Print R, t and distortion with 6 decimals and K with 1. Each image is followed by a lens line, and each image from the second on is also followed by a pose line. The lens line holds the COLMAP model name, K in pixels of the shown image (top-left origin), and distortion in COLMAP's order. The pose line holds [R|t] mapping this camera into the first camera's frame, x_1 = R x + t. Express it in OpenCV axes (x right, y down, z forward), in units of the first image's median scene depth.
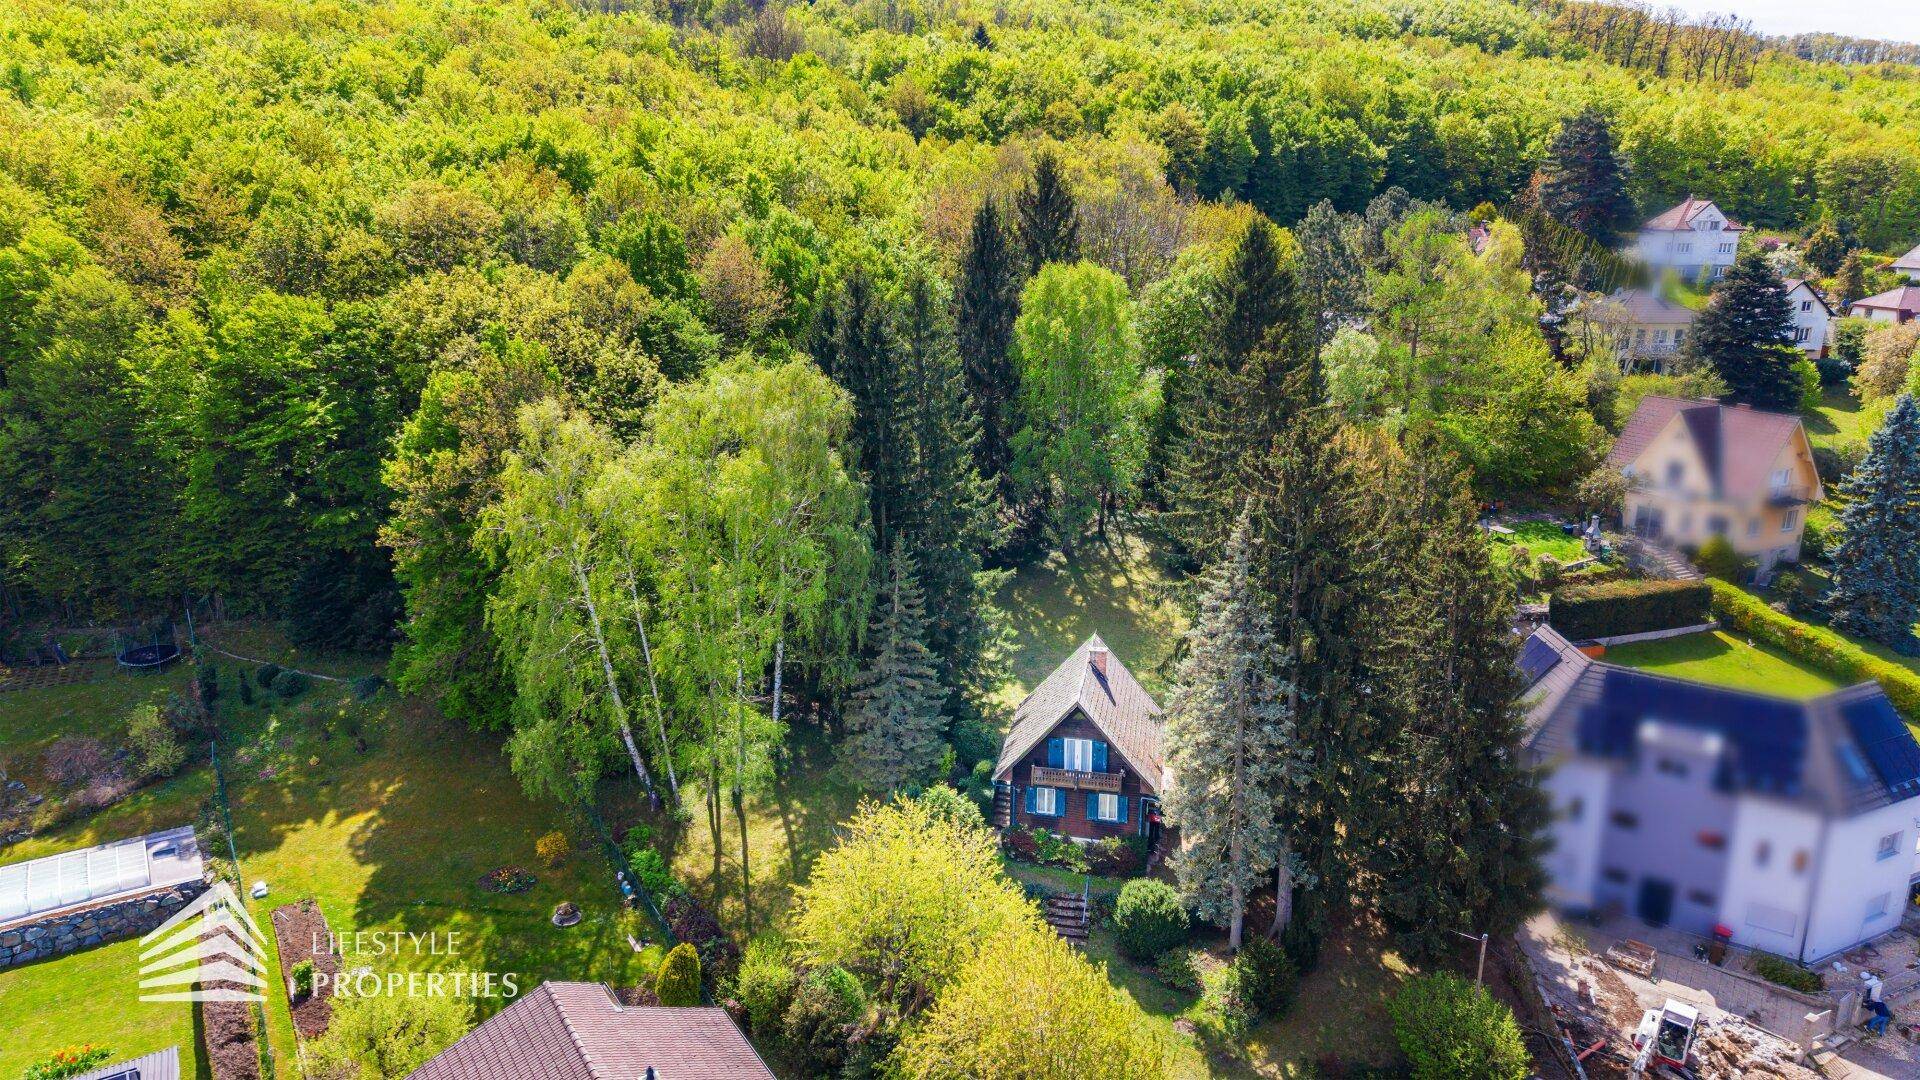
lens RADIAL K [[1262.7, 0, 955.8], [0, 1262.7, 550.6], [0, 0, 1]] dist [0.033688, -0.018112]
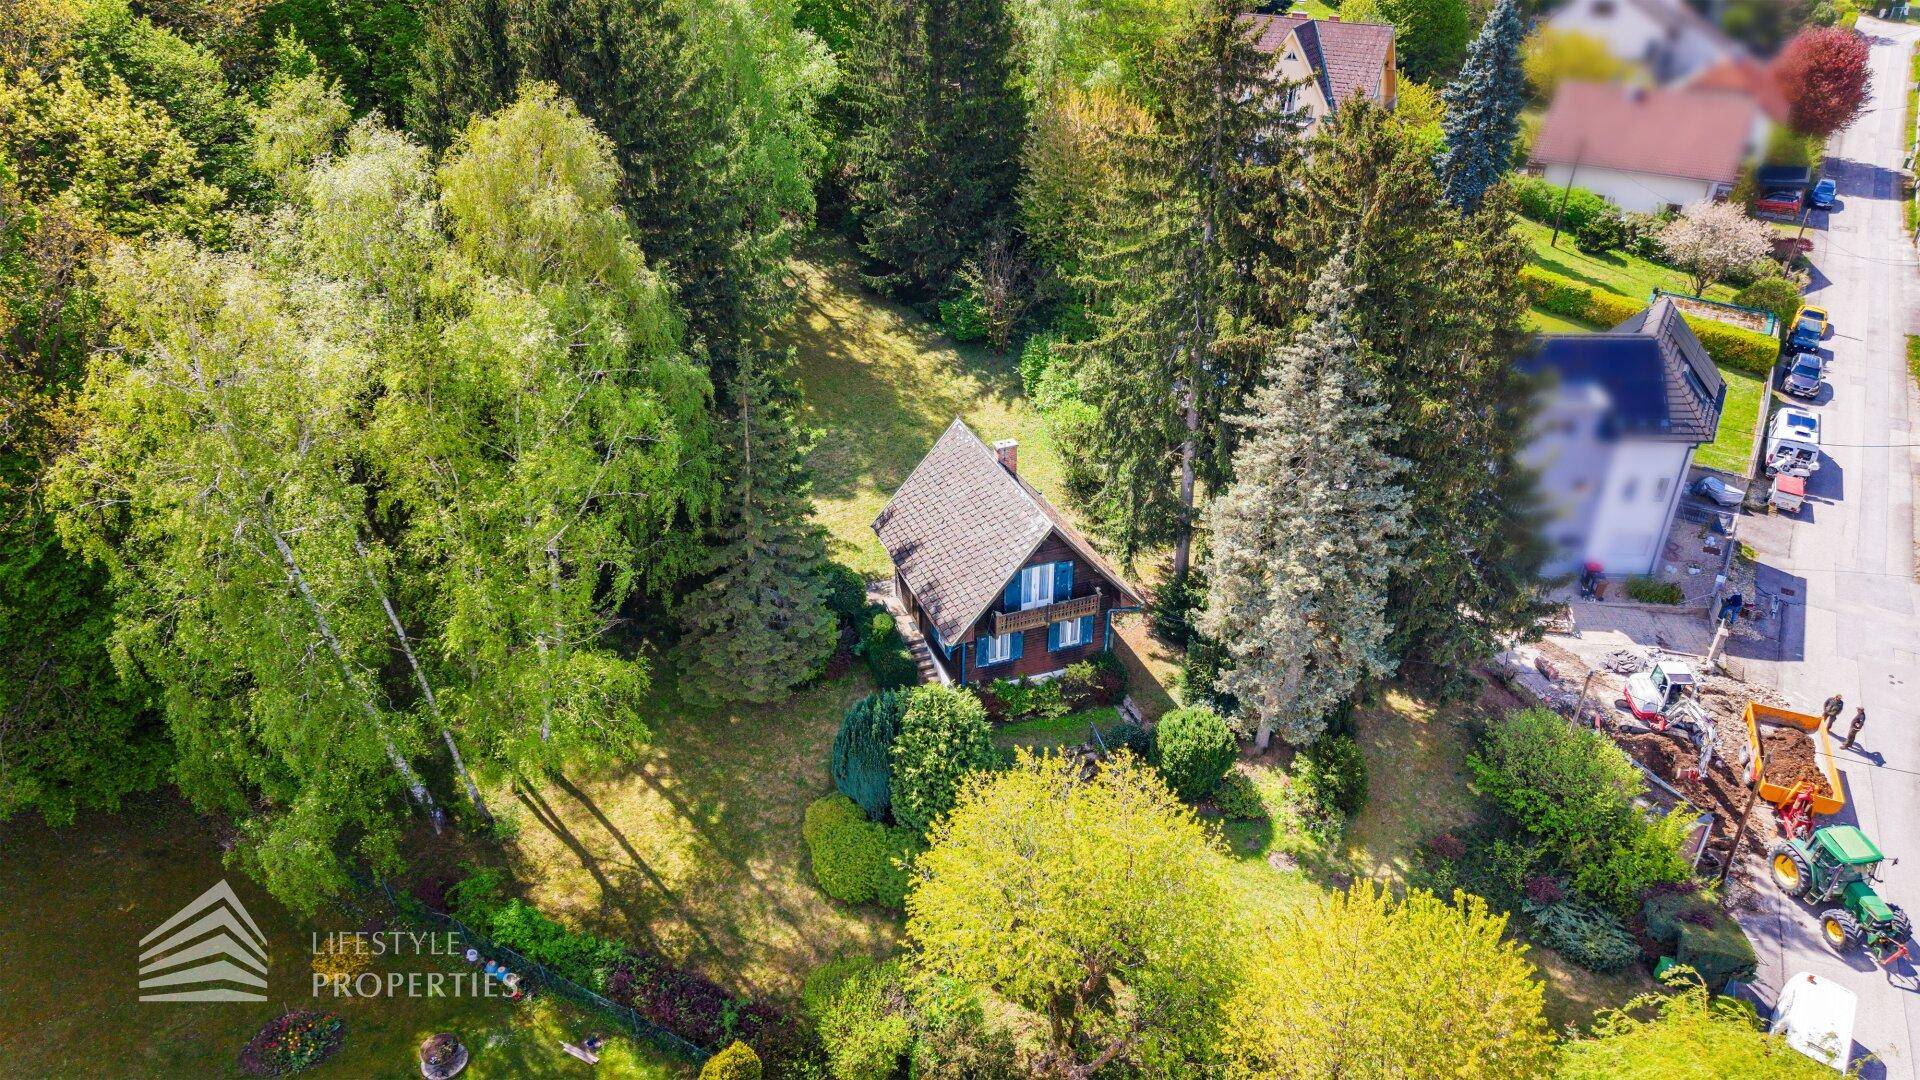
lens RADIAL K [[1262.7, 0, 954.8], [0, 1262.7, 550.0], [0, 0, 1]] dist [0.033688, -0.018112]
pose [[0.850322, -0.278107, 0.446776, -0.195314], [0.148779, 0.941365, 0.302814, -0.069894], [-0.504794, -0.191018, 0.841841, 0.244702]]
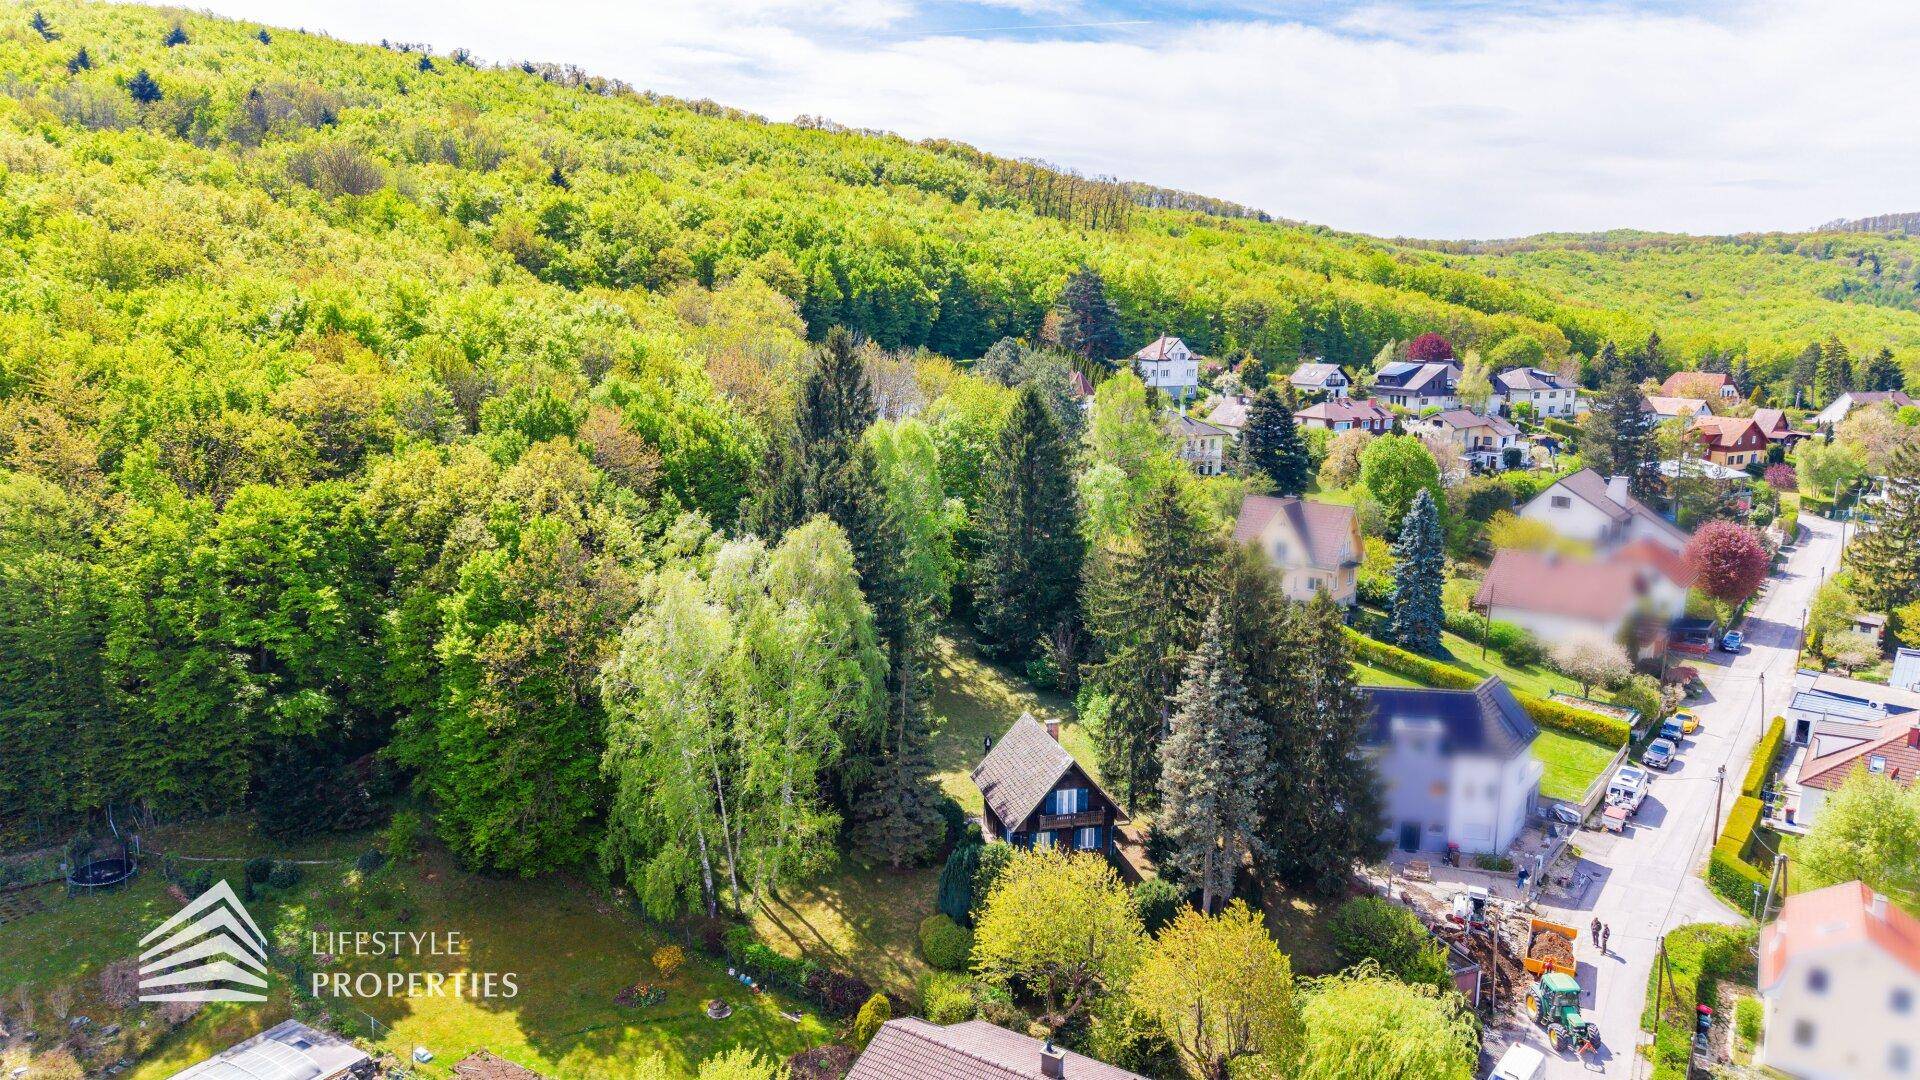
lens RADIAL K [[1262.7, 0, 952.1], [0, 1262.7, 547.2], [0, 0, 1]] dist [0.033688, -0.018112]
pose [[0.902361, -0.077167, 0.424017, -0.369196], [0.109939, 0.992506, -0.053337, -0.031240], [-0.416724, 0.094745, 0.904082, -0.117941]]
